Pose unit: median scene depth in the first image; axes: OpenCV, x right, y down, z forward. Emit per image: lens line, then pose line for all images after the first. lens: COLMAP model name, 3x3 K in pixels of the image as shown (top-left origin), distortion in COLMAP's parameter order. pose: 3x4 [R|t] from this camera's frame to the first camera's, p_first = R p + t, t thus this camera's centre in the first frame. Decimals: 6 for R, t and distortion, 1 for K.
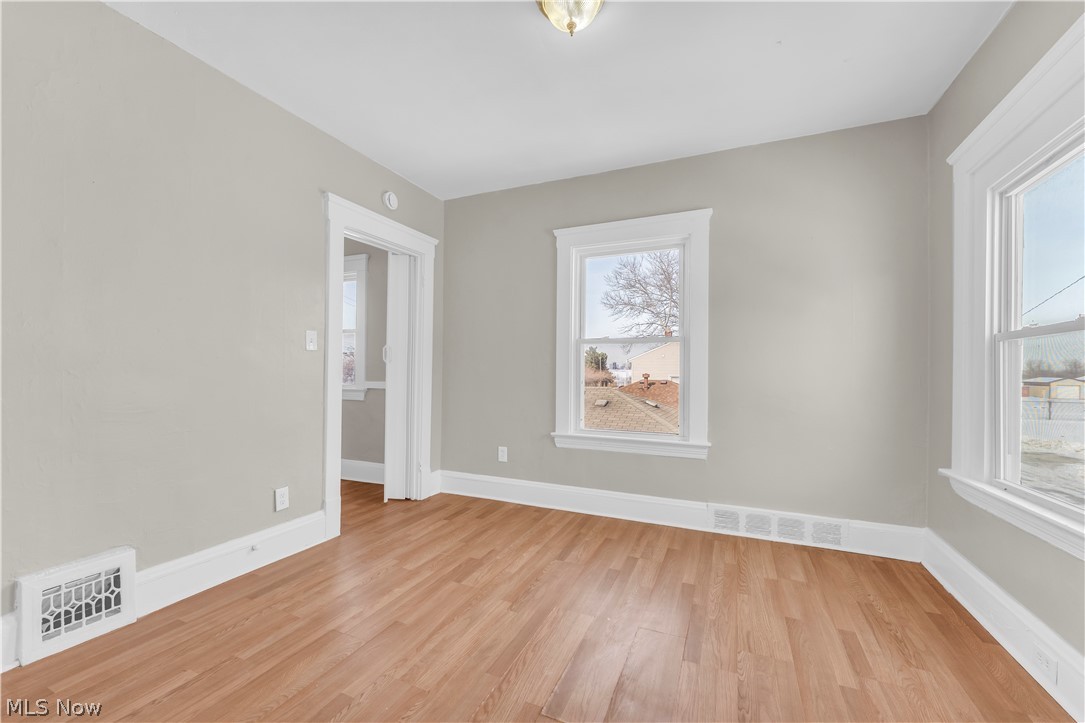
lens RADIAL K [[448.4, 0, 540.3], [0, 448.4, 361.5], [0, 0, 1]] dist [0.003521, -0.000796]
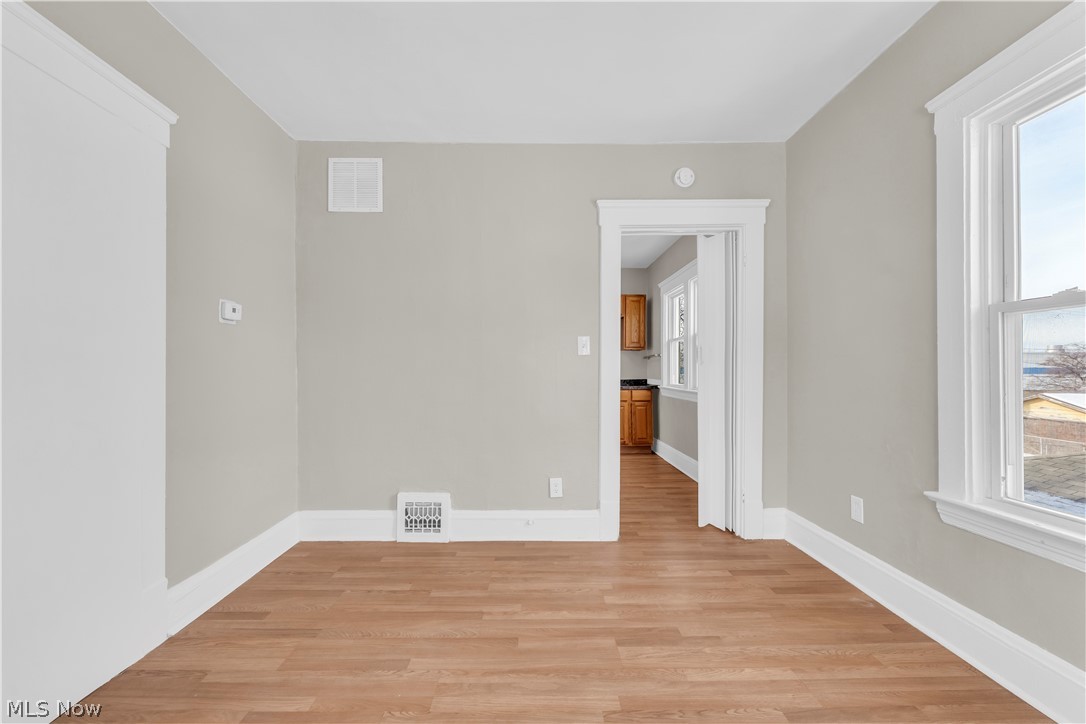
lens RADIAL K [[448.8, 0, 538.5], [0, 448.8, 361.3], [0, 0, 1]] dist [0.003521, -0.000796]
pose [[0.395913, -0.027467, -0.917877, 0.466171], [0.024525, 0.999512, -0.019331, 0.008554], [0.917960, -0.014858, 0.396394, 0.532326]]
